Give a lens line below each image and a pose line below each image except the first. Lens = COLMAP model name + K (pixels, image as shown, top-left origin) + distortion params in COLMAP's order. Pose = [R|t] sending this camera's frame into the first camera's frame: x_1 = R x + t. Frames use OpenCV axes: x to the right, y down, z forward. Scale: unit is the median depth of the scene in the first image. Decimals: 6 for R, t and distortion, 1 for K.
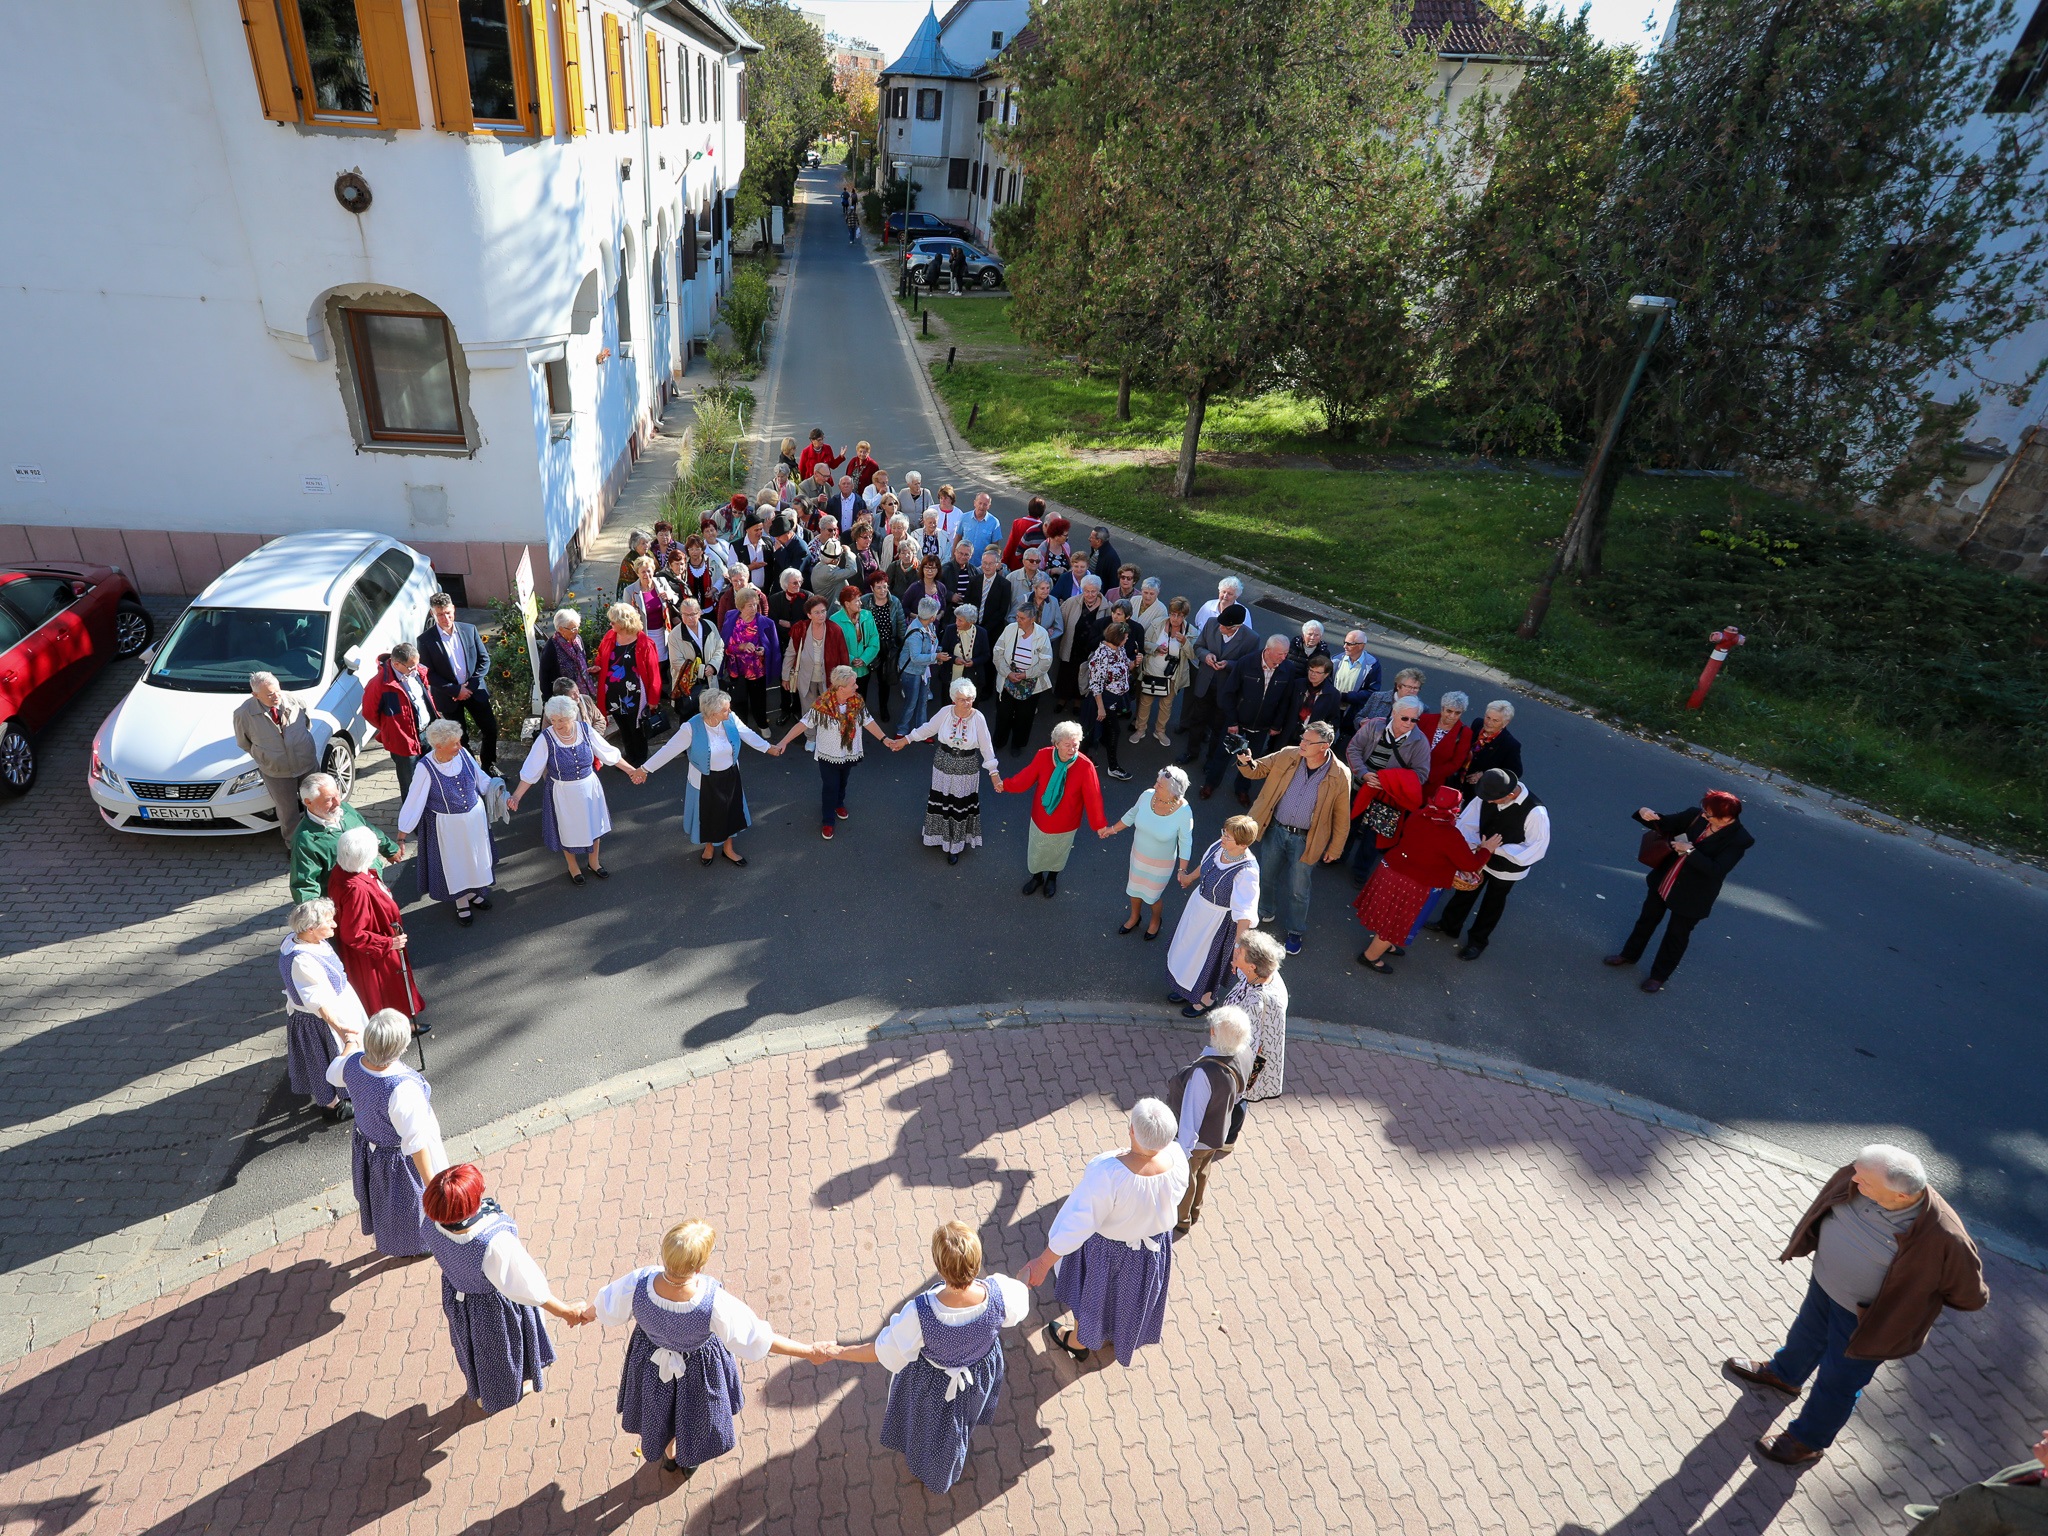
lens RADIAL K [[967.4, 0, 1023.5], [0, 967.4, 763.6], [0, 0, 1]] dist [0.020420, -0.000574]
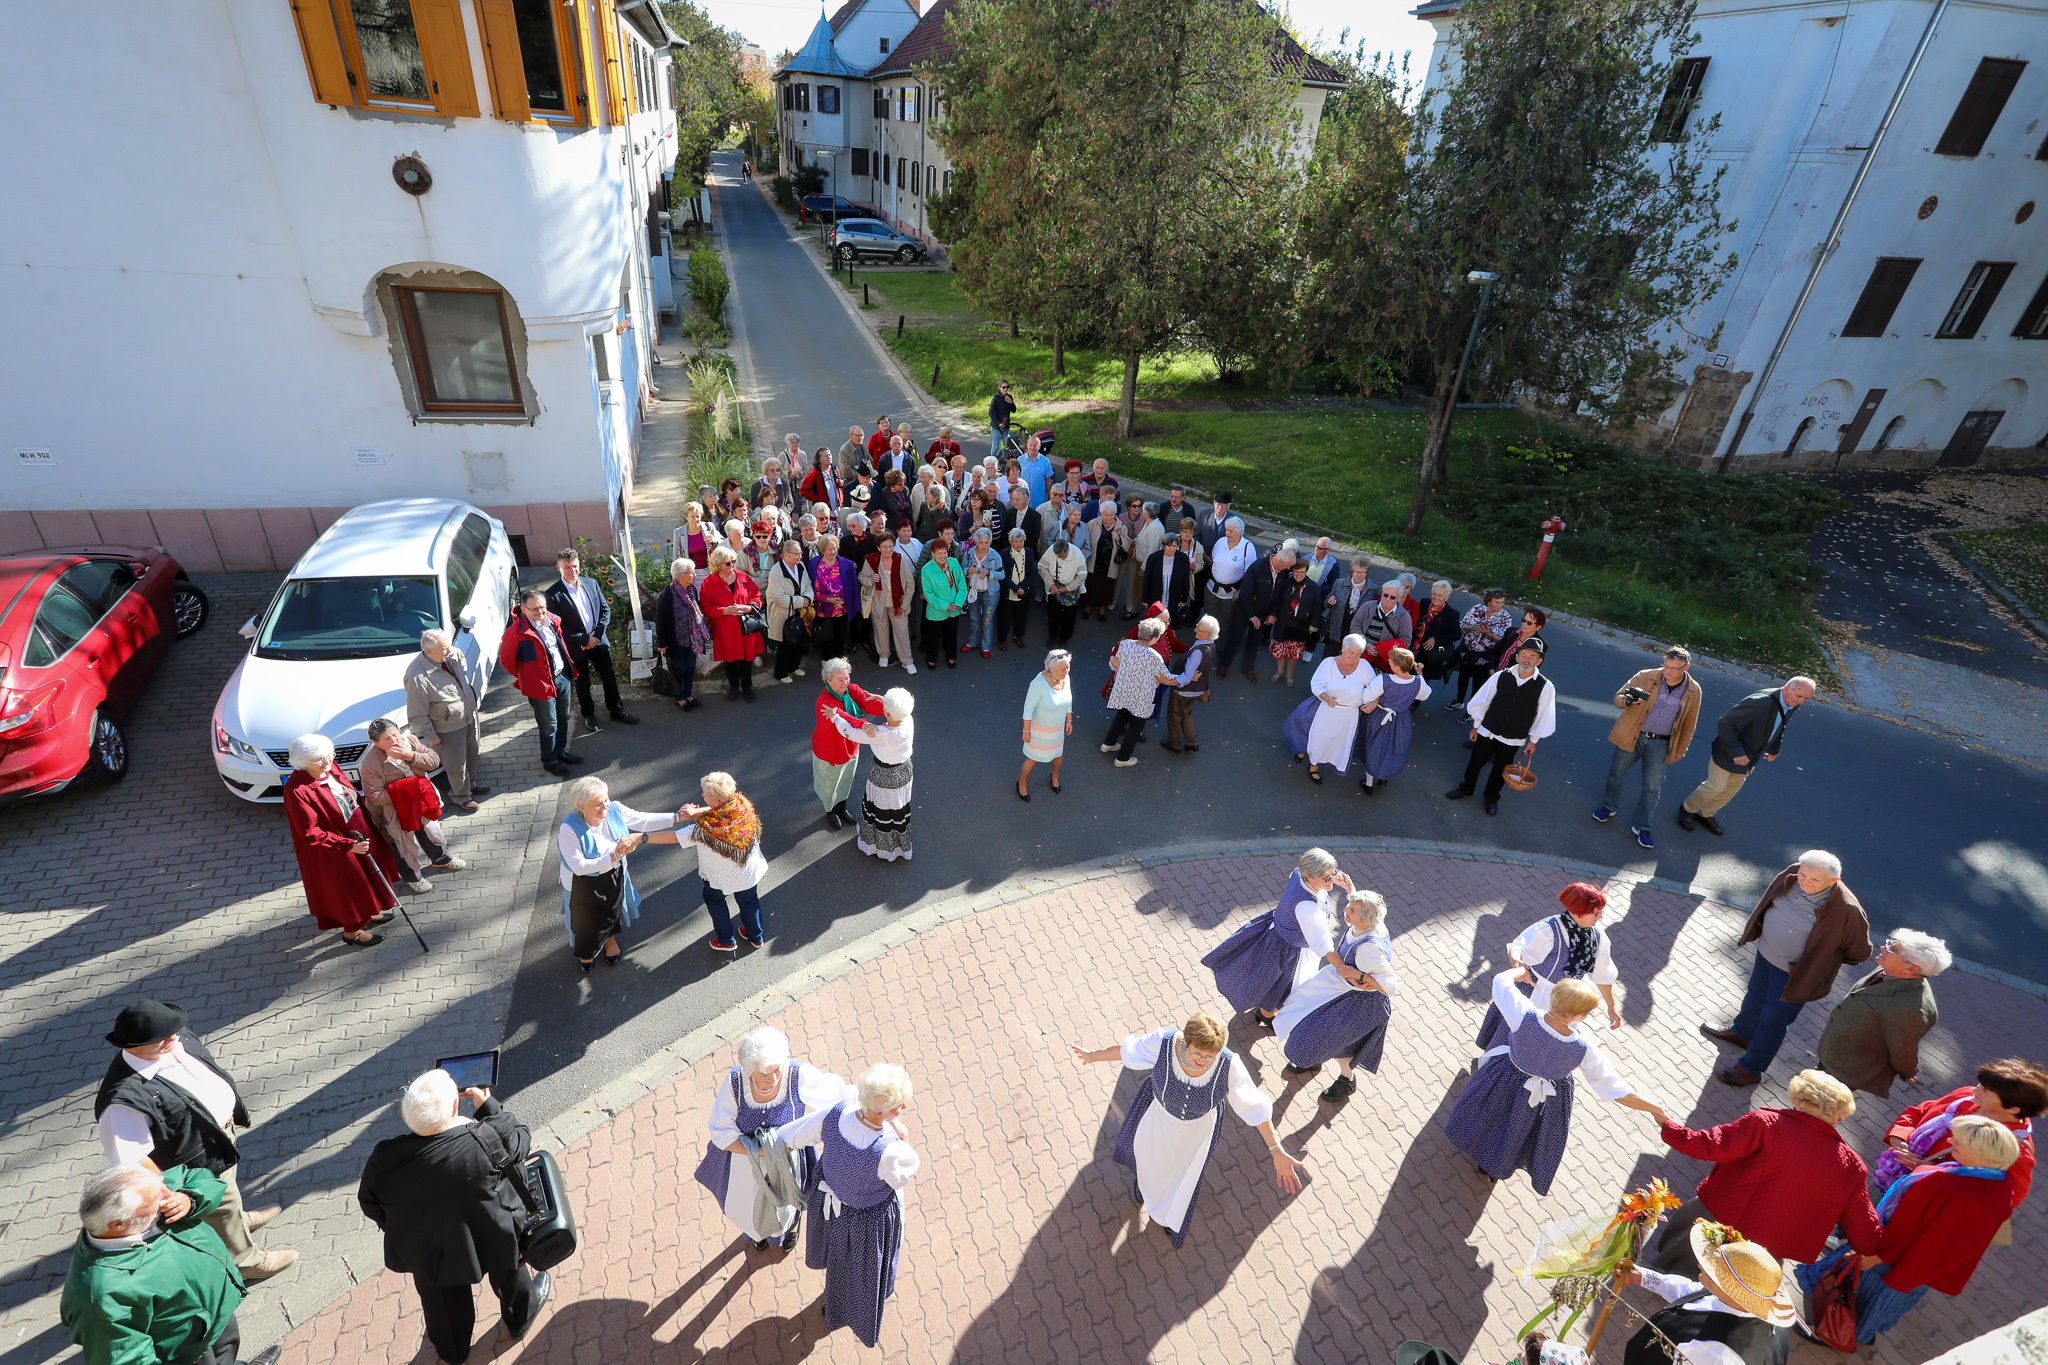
lens RADIAL K [[855.9, 0, 1024.0], [0, 855.9, 682.5], [0, 0, 1]] dist [0.017863, 0.000367]
pose [[0.977336, -0.092963, 0.190189, -0.212790], [0.092693, 0.995641, 0.010332, 0.006567], [-0.190321, 0.007531, 0.981693, -0.023524]]
